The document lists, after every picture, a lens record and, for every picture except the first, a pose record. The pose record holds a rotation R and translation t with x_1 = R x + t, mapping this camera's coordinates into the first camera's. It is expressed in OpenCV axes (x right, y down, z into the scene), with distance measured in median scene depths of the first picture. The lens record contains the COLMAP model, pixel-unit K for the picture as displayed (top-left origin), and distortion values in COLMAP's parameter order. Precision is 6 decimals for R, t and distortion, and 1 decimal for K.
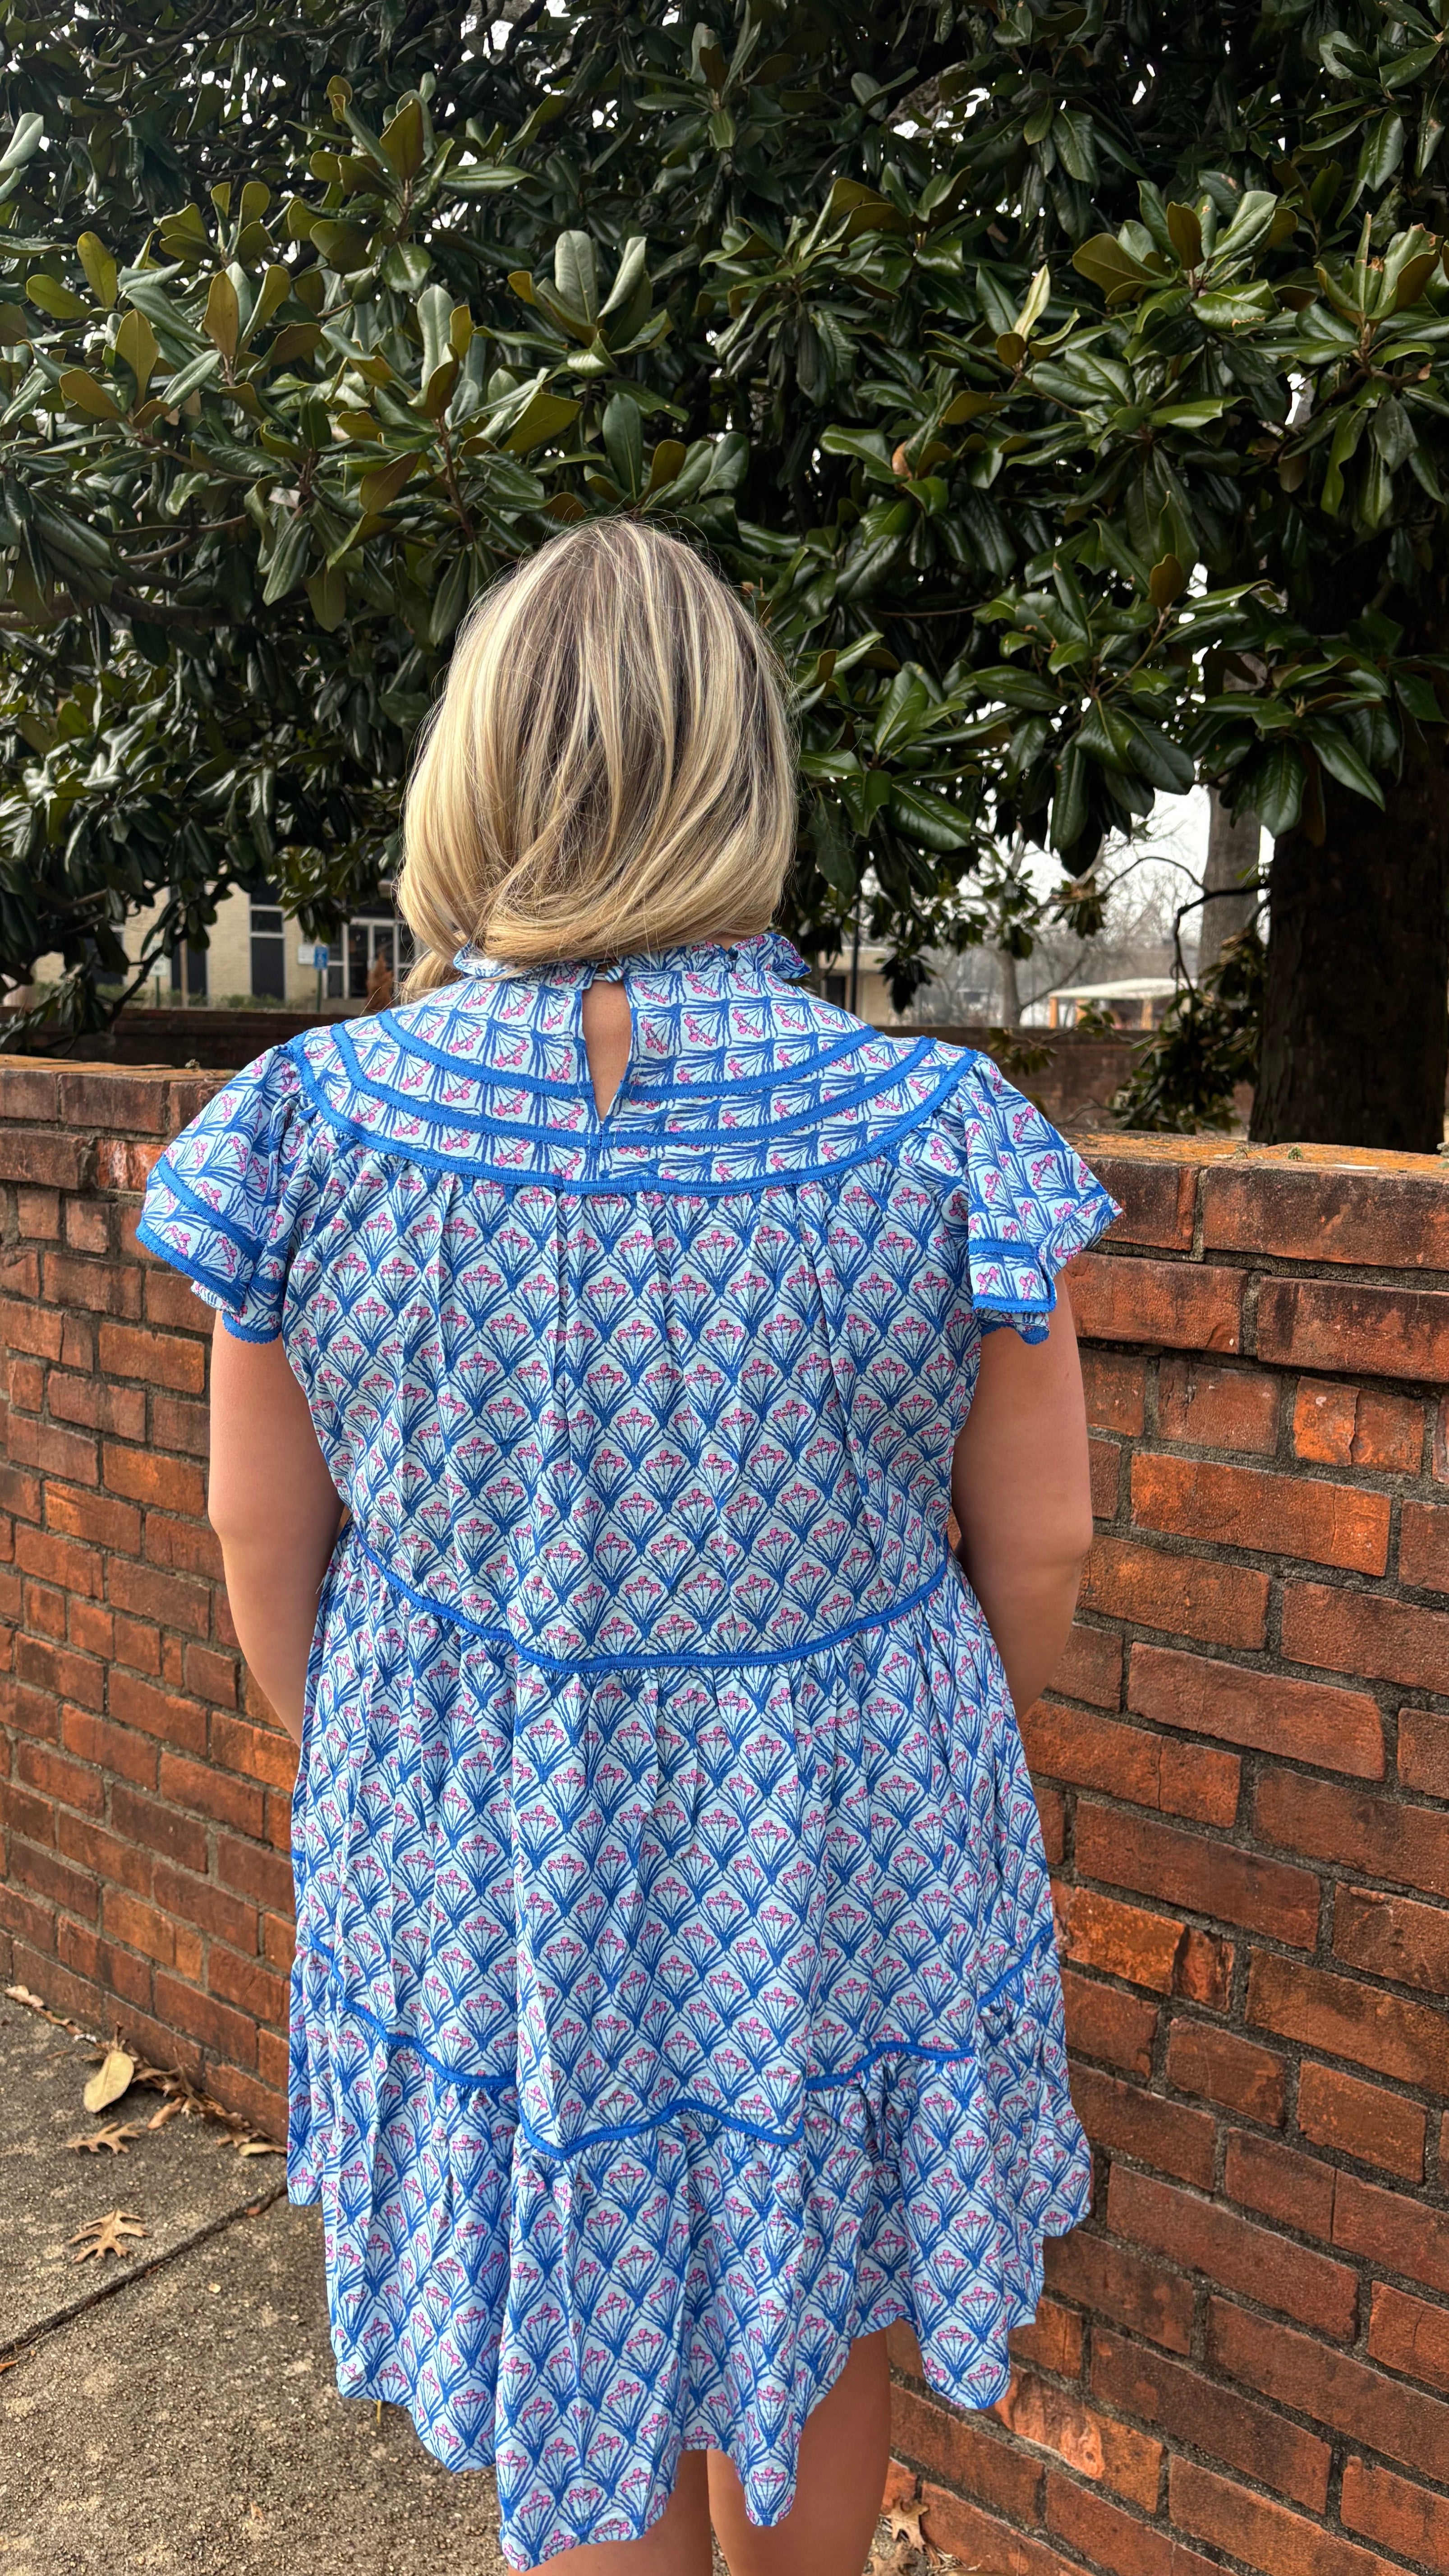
lens RADIAL K [[2038.6, 0, 712.0], [0, 2038.6, 1281.3], [0, 0, 1]] dist [0.053677, -0.044121]
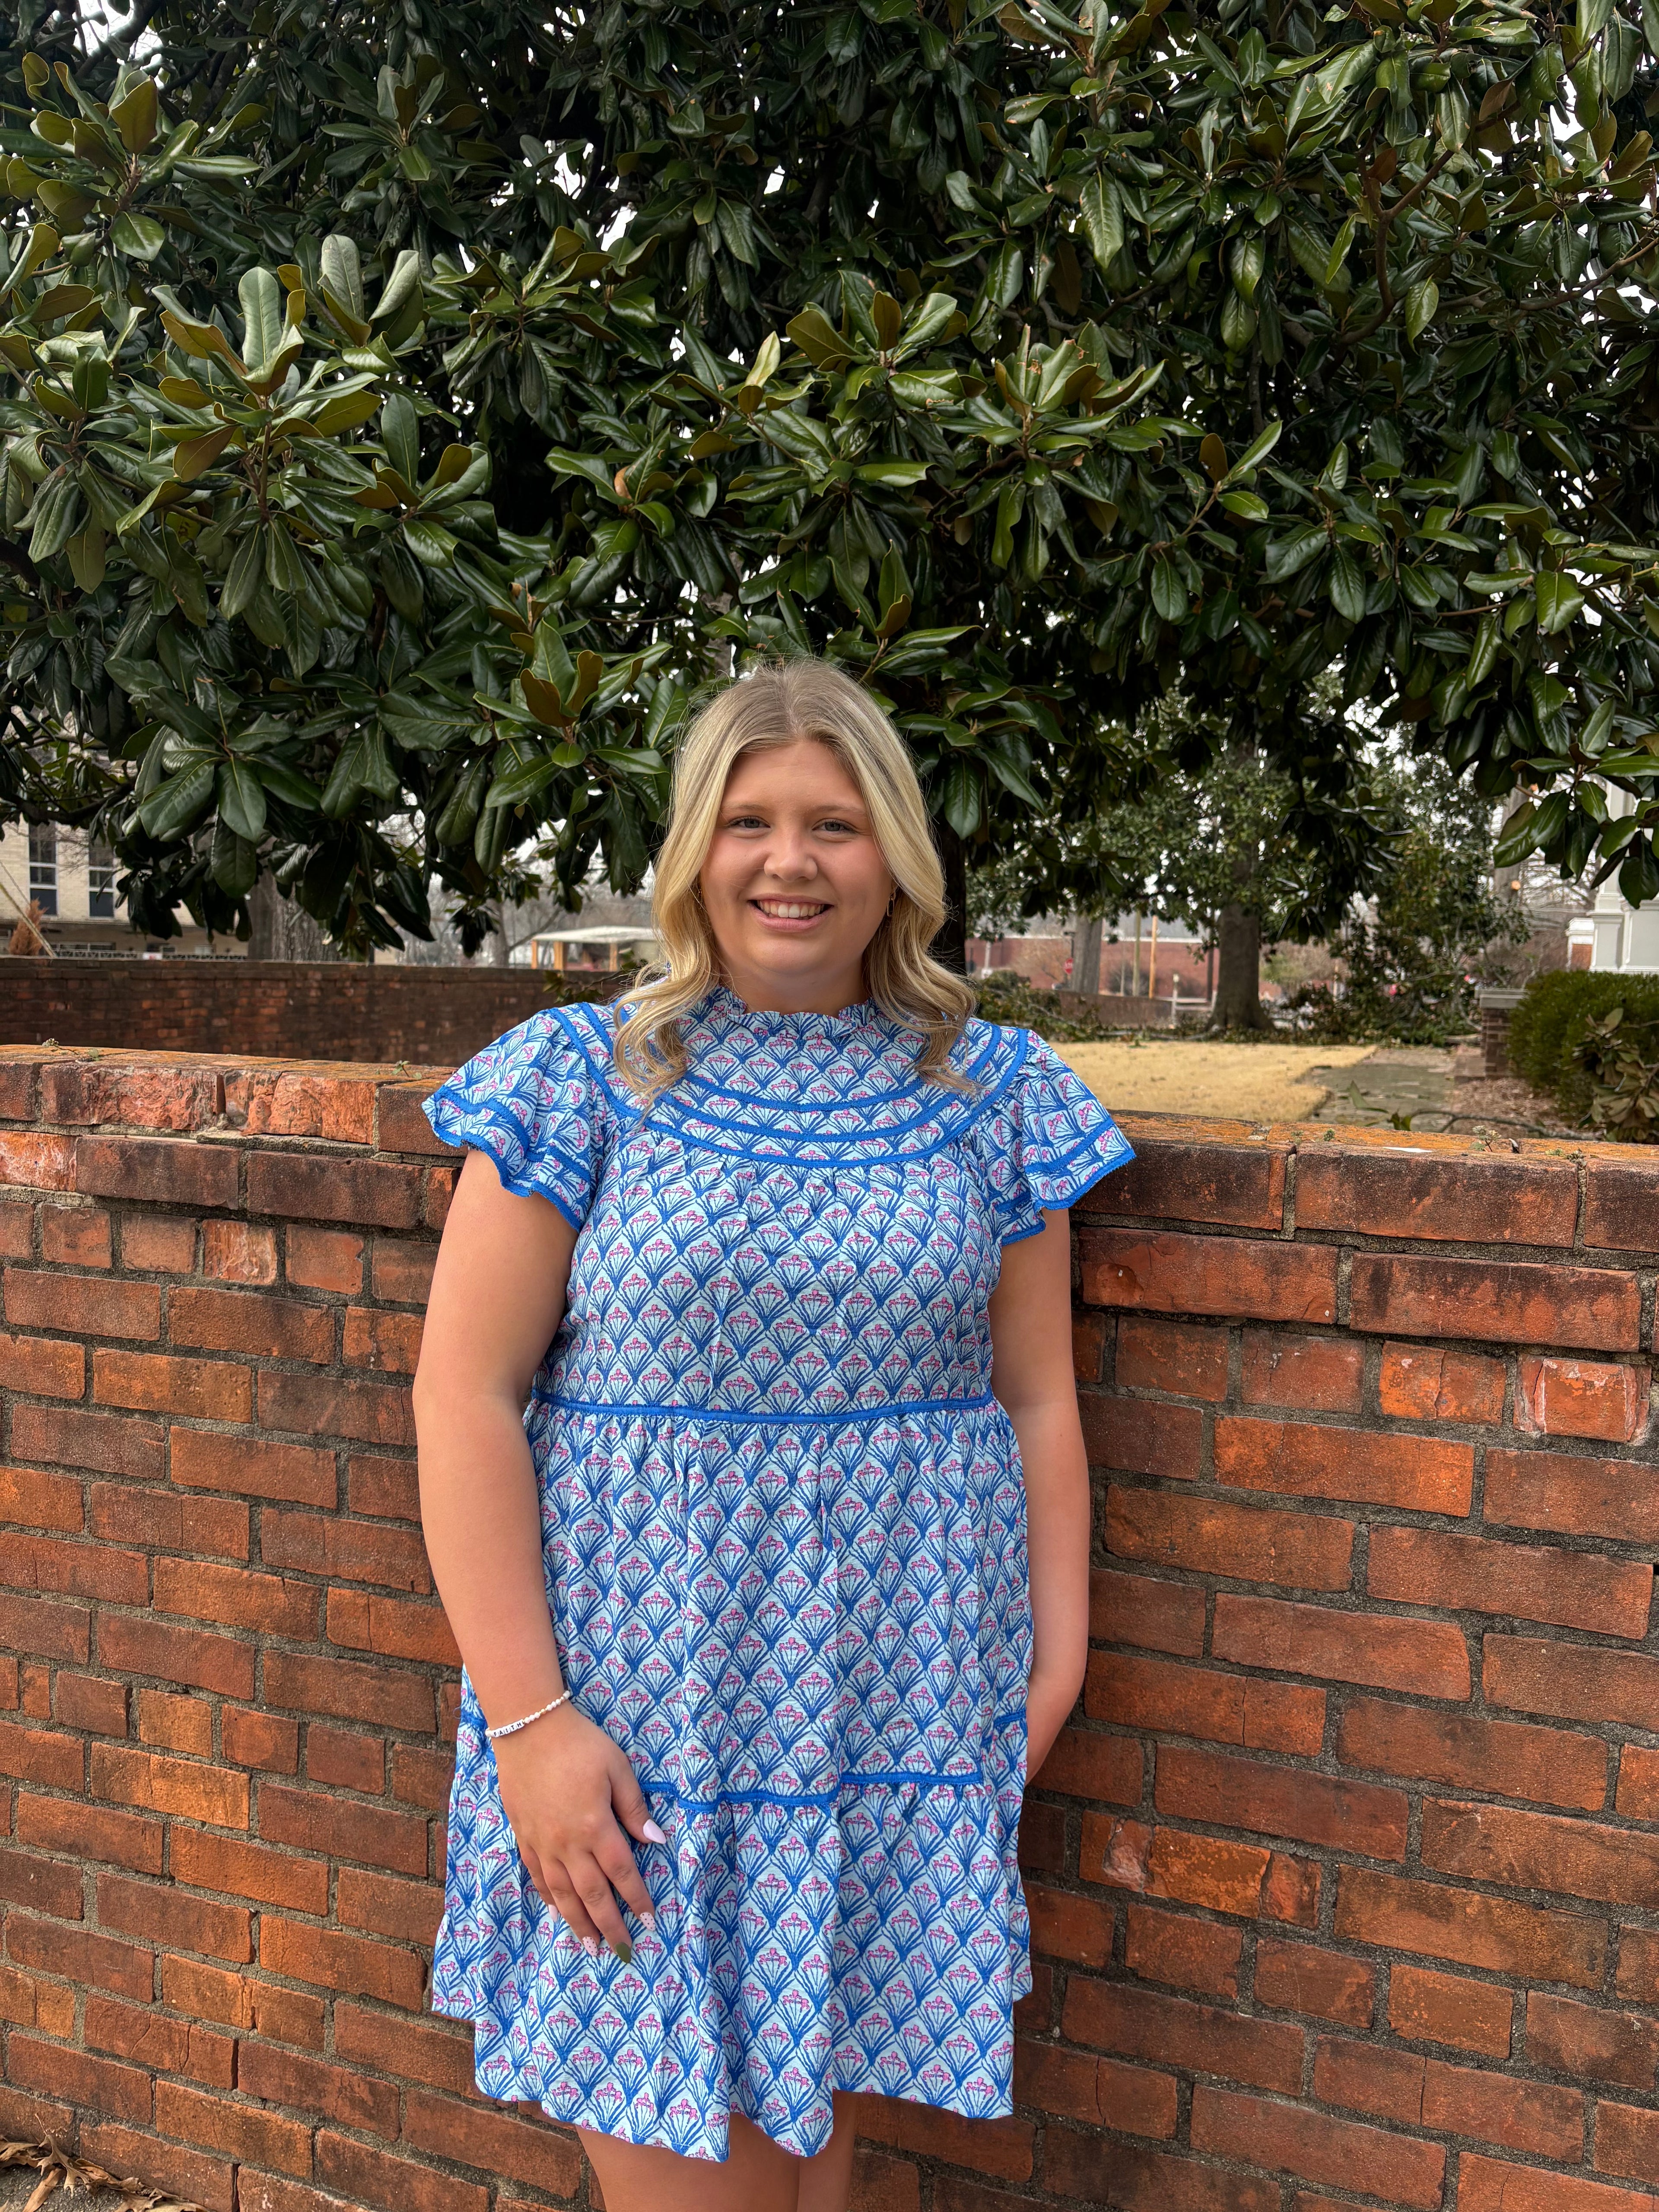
lens RADIAL K [[1721.8, 0, 862.8], [0, 1721.8, 1106.8], [0, 0, 1]] dist [0.048023, -0.048019]
pose [[0.937183, -0.023530, 0.348044, -0.275068], [0.037893, 0.998686, -0.034517, -0.053476], [-0.346774, 0.045537, 0.936843, 0.197029]]
